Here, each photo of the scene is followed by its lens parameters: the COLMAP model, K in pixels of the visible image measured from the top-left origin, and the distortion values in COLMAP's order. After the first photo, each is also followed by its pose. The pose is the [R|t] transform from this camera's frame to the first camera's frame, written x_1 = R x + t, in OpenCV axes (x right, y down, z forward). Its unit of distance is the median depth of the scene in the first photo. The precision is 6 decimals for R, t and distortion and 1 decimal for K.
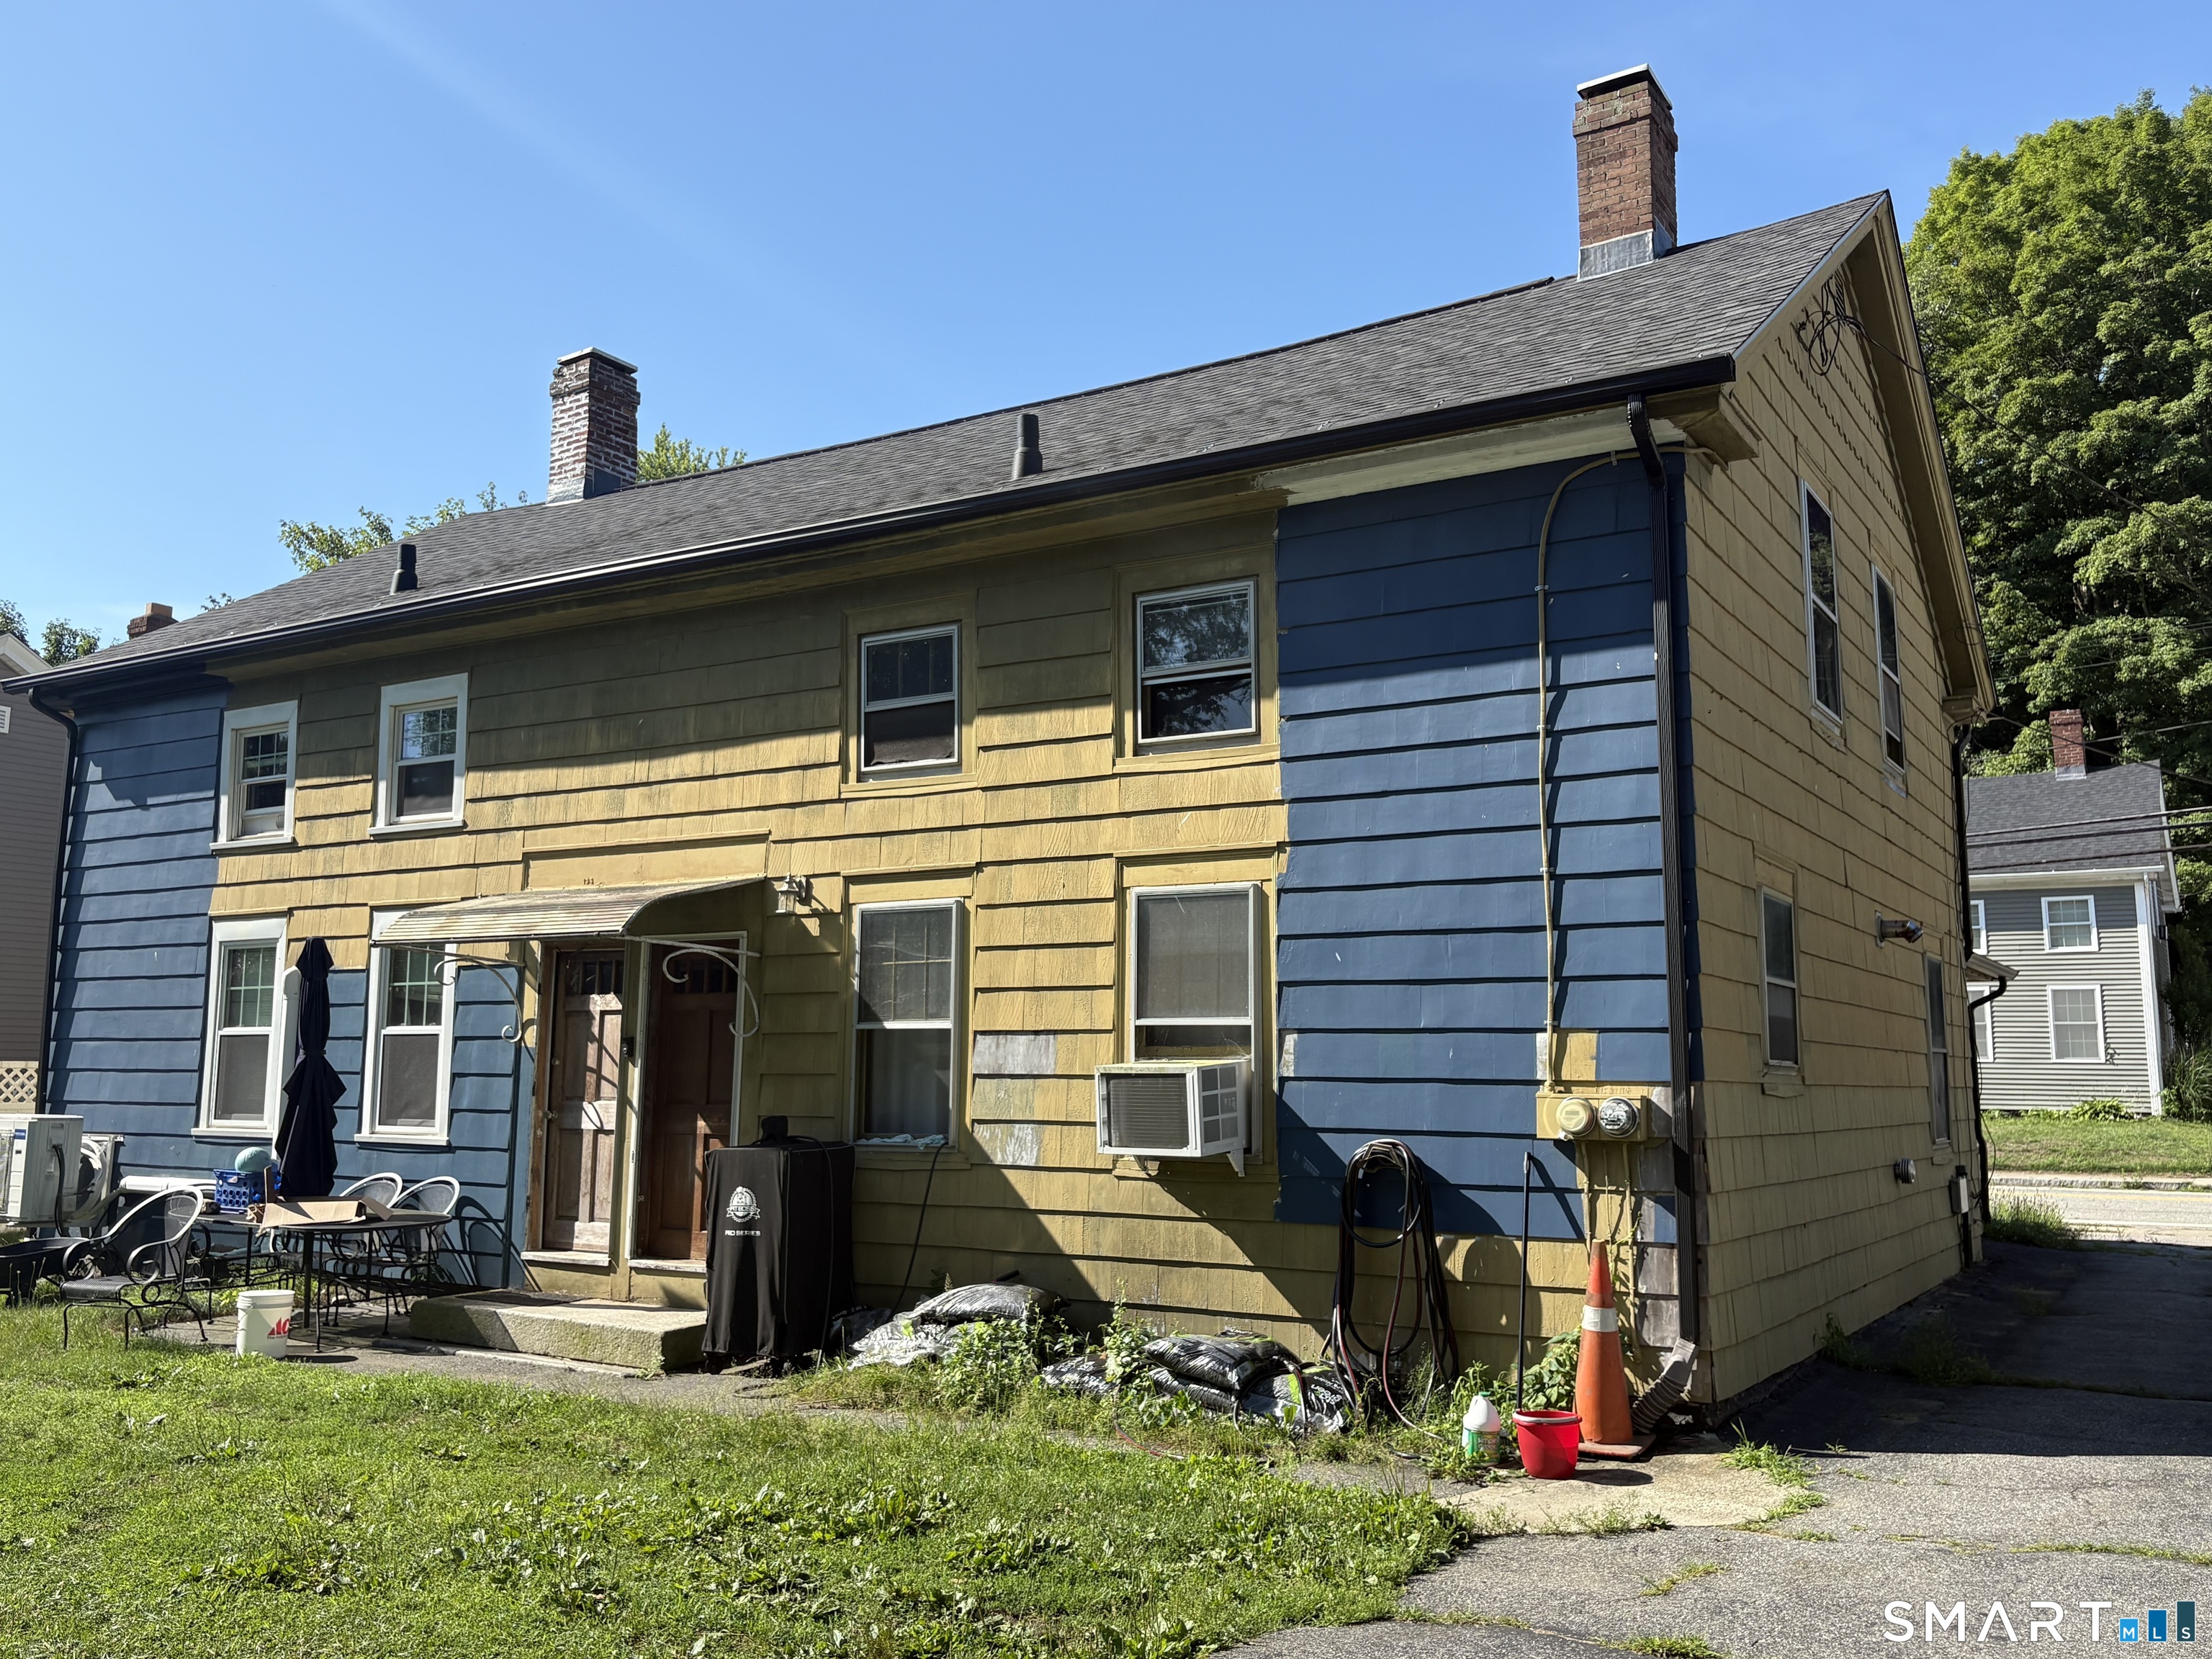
lens RADIAL K [[1872.4, 0, 1108.7], [0, 1872.4, 824.0], [0, 0, 1]] dist [-0.002073, -0.001930]
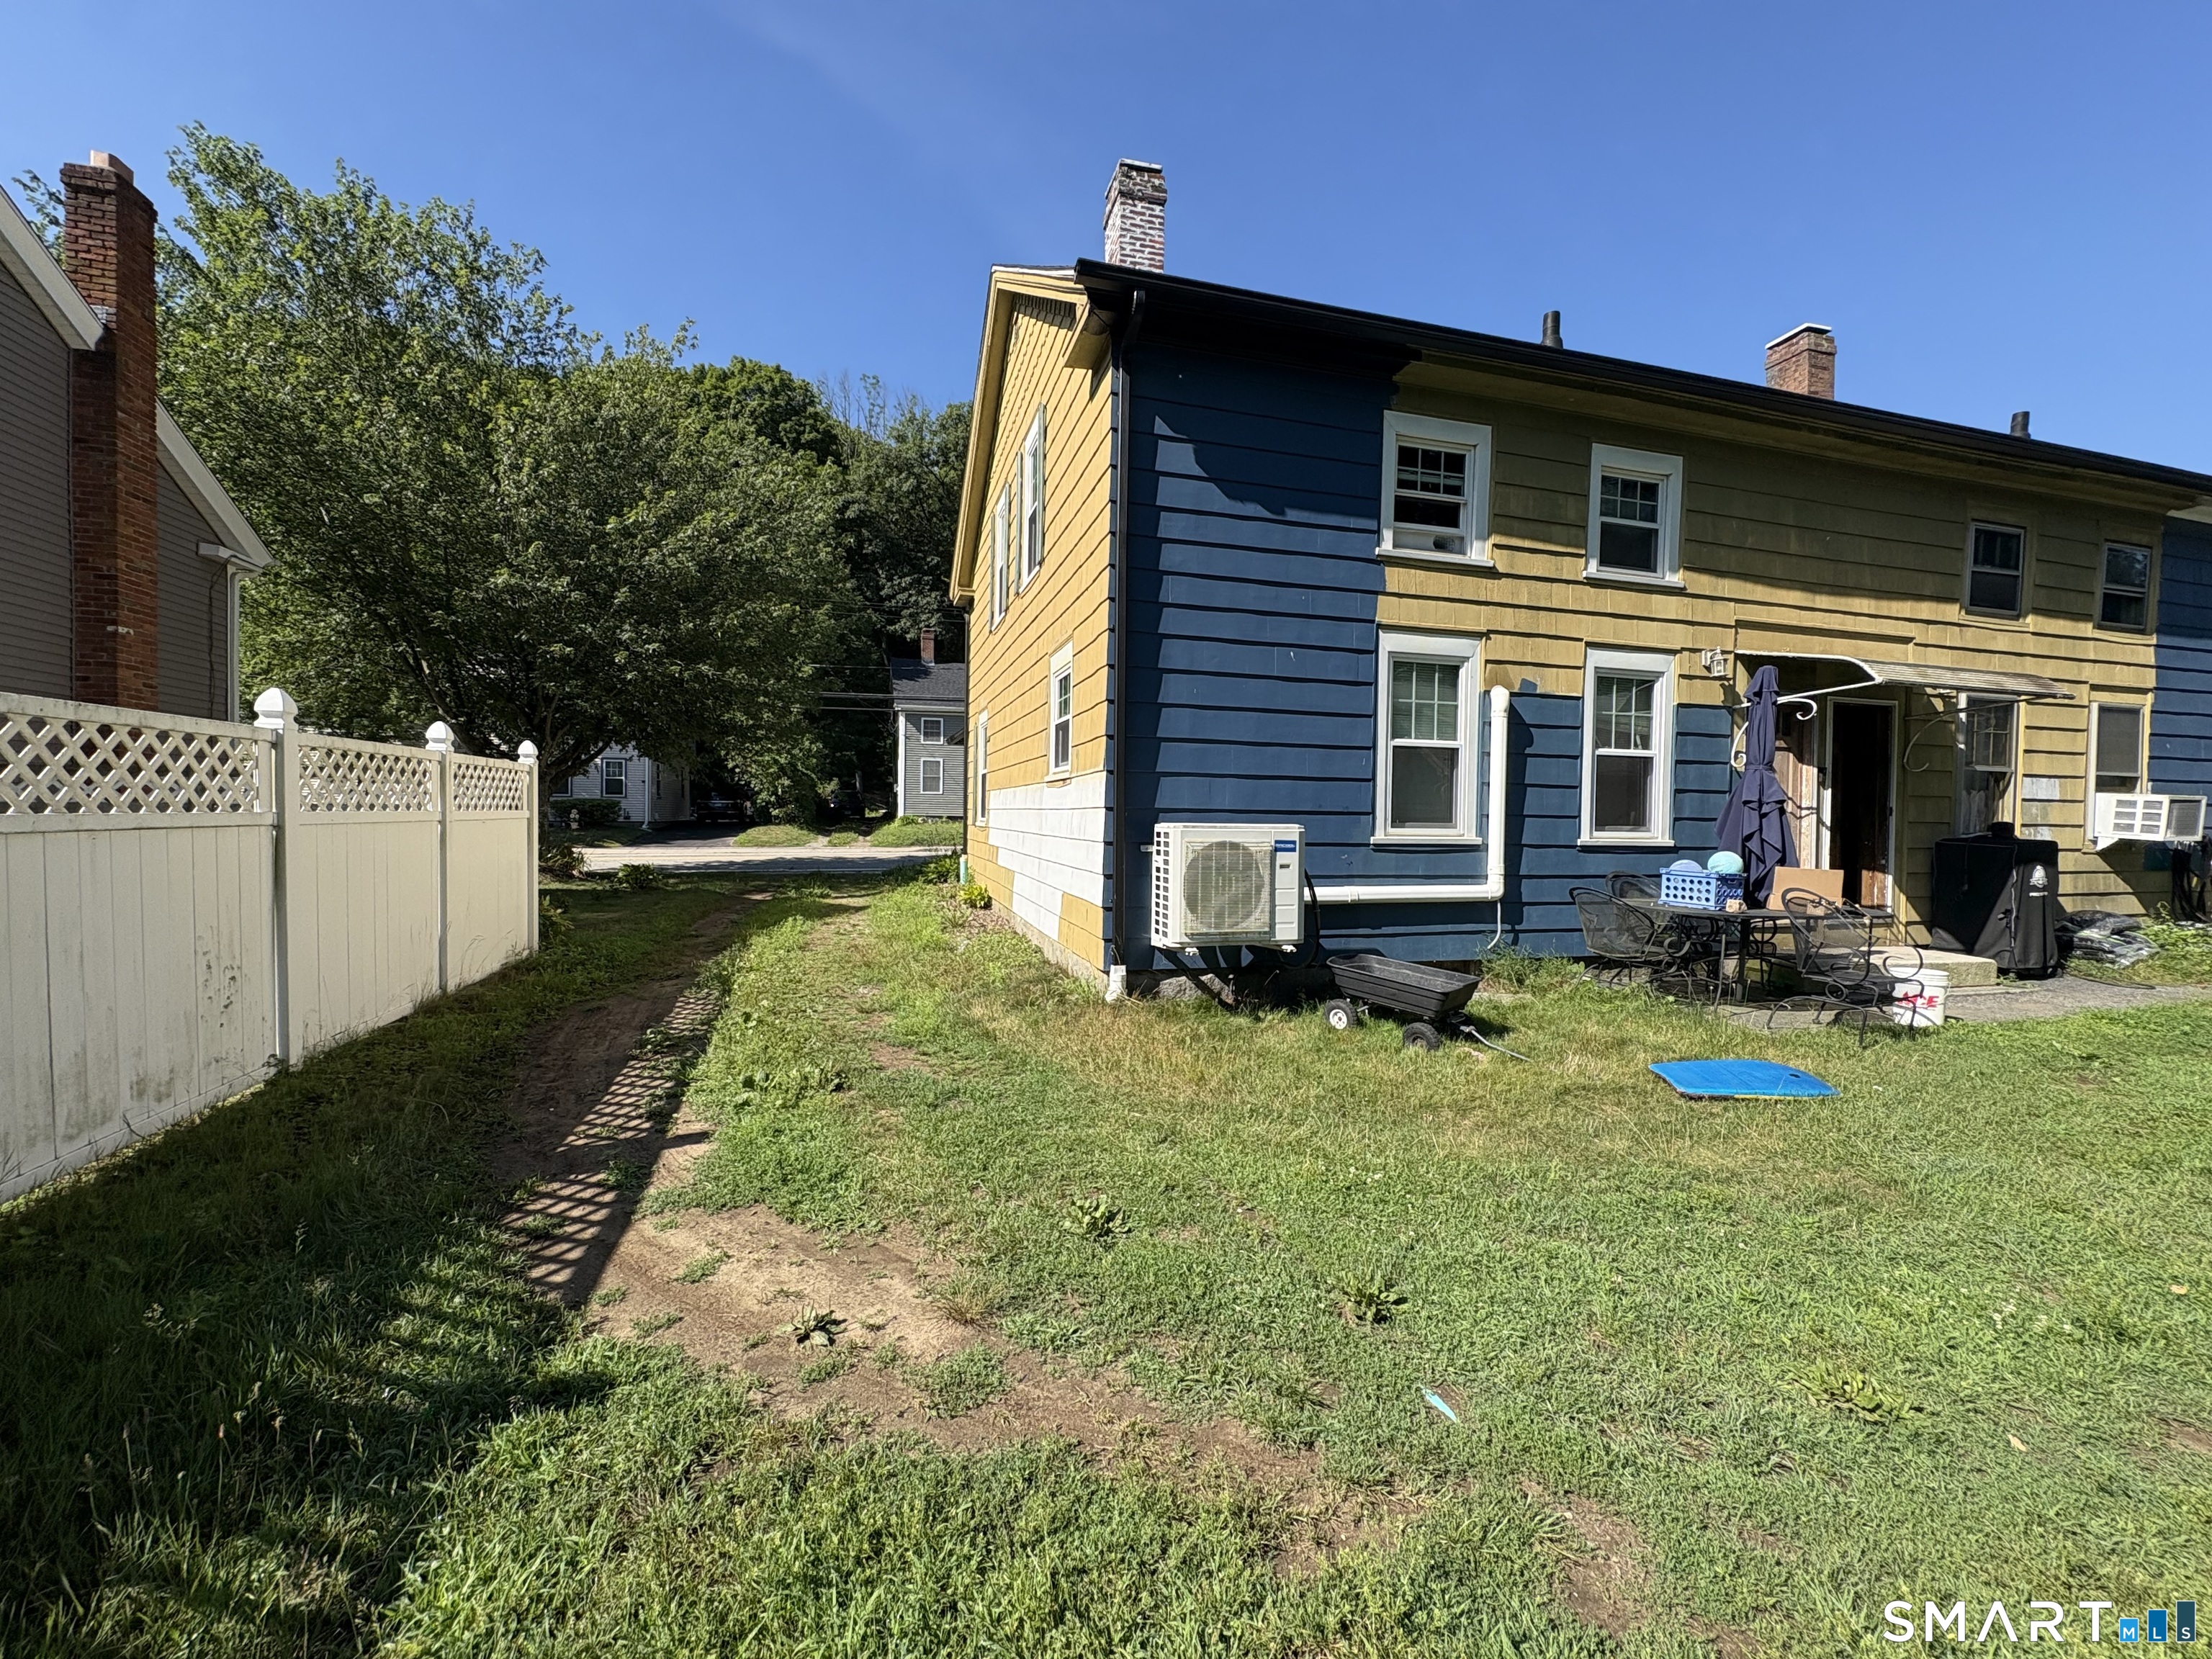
lens RADIAL K [[876.7, 0, 1108.4], [0, 876.7, 844.7], [0, 0, 1]] dist [0.001058, 0.000098]
pose [[0.677930, -0.018448, 0.734895, -0.947189], [-0.108670, 0.986187, 0.125004, 0.125298], [-0.727050, -0.164605, 0.666561, 0.801592]]
